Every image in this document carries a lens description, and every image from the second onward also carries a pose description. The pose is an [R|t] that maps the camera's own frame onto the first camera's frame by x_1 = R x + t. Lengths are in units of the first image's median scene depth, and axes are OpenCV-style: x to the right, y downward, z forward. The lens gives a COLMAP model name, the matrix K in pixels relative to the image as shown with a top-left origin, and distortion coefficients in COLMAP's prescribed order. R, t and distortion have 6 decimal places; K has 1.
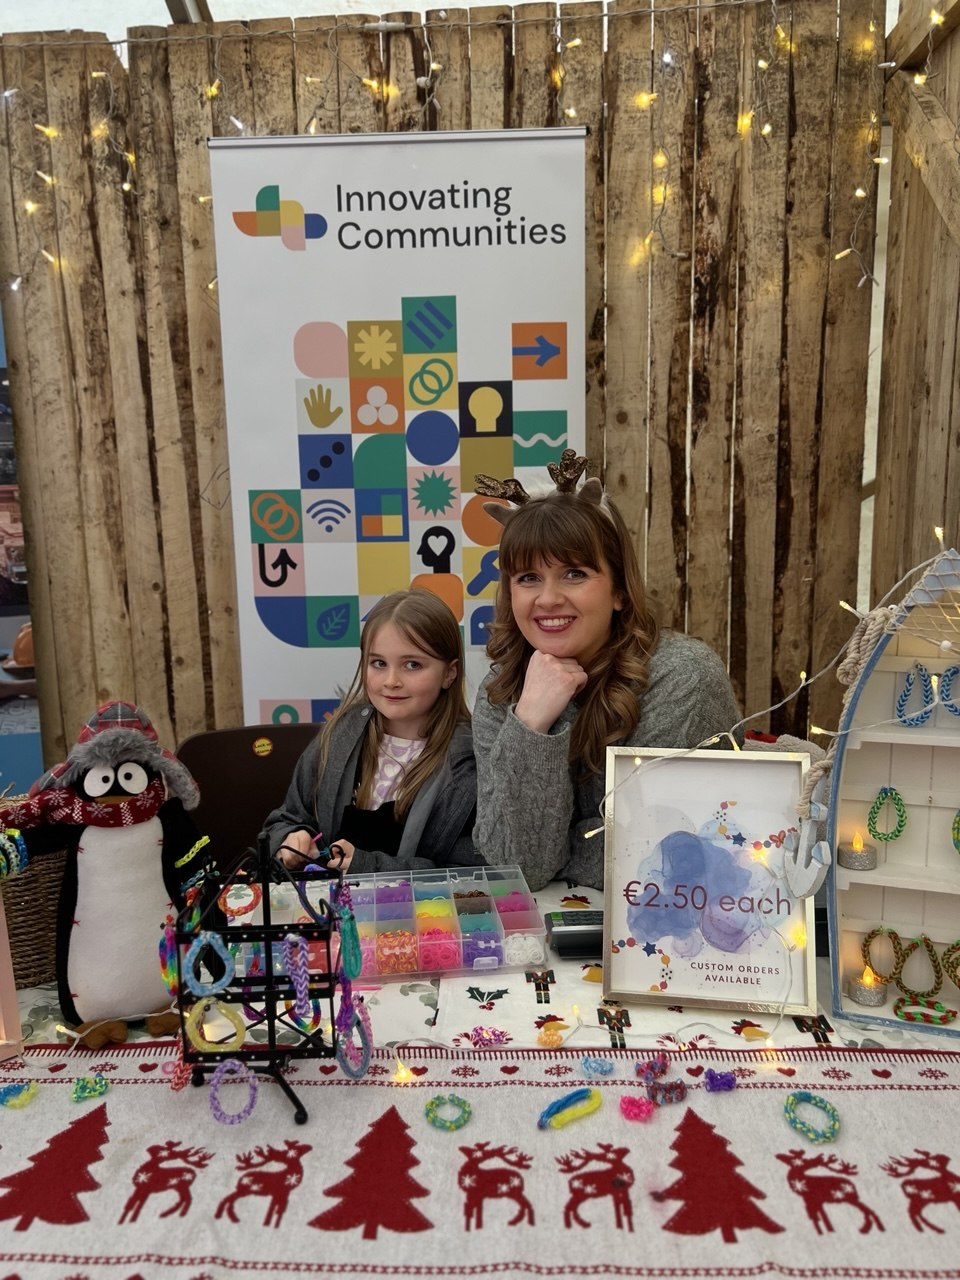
lens RADIAL K [[967.1, 0, 480.0], [0, 967.1, 640.0], [0, 0, 1]] dist [0.050455, -0.057657]
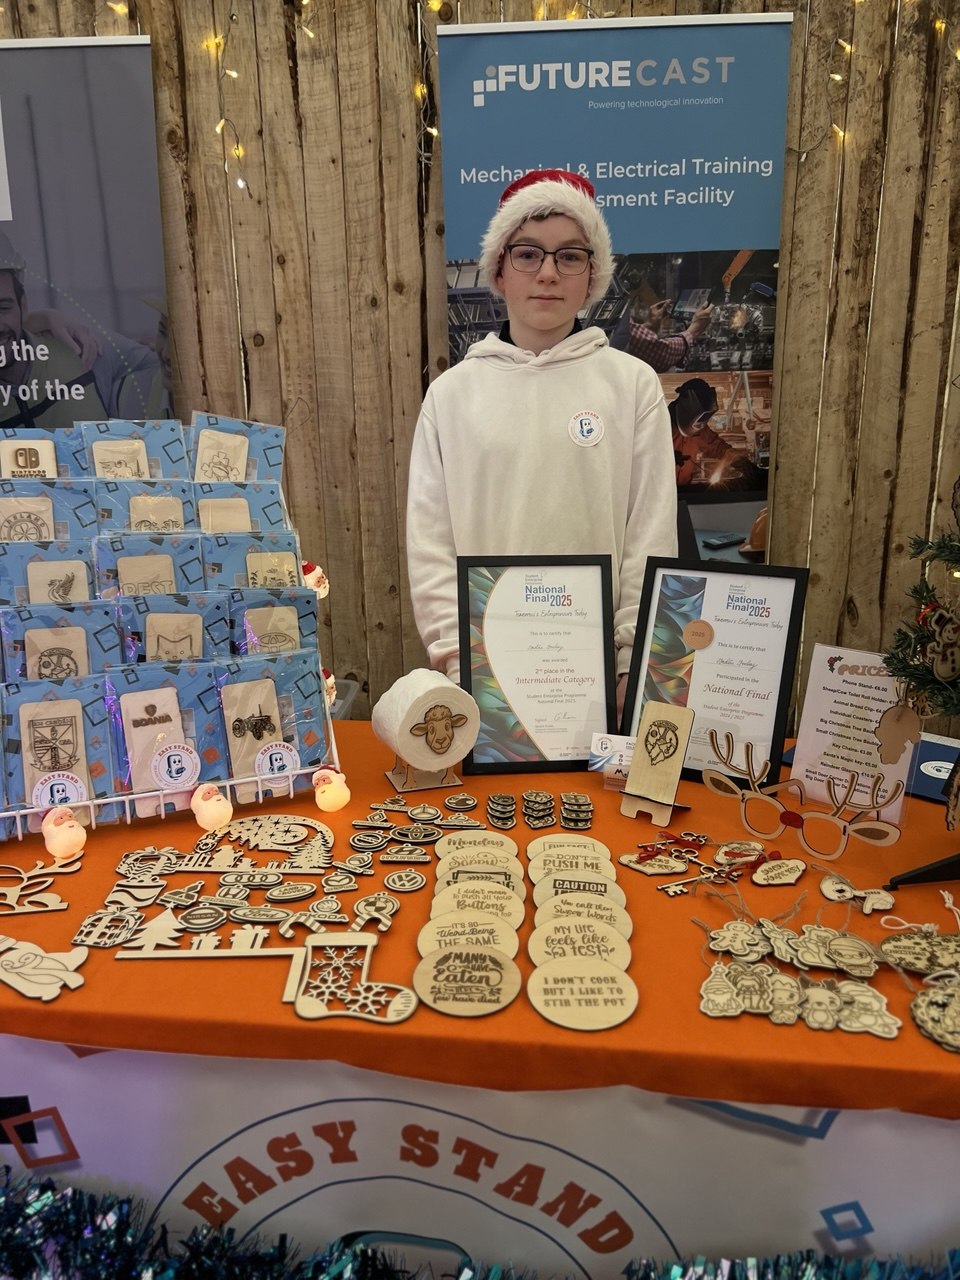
lens RADIAL K [[967.1, 0, 480.0], [0, 967.1, 640.0], [0, 0, 1]] dist [0.050455, -0.057657]
pose [[0.997529, 0.029129, -0.063938, -0.711029], [-0.021702, 0.993251, 0.113936, 0.010580], [0.066825, -0.112267, 0.991428, -0.052869]]
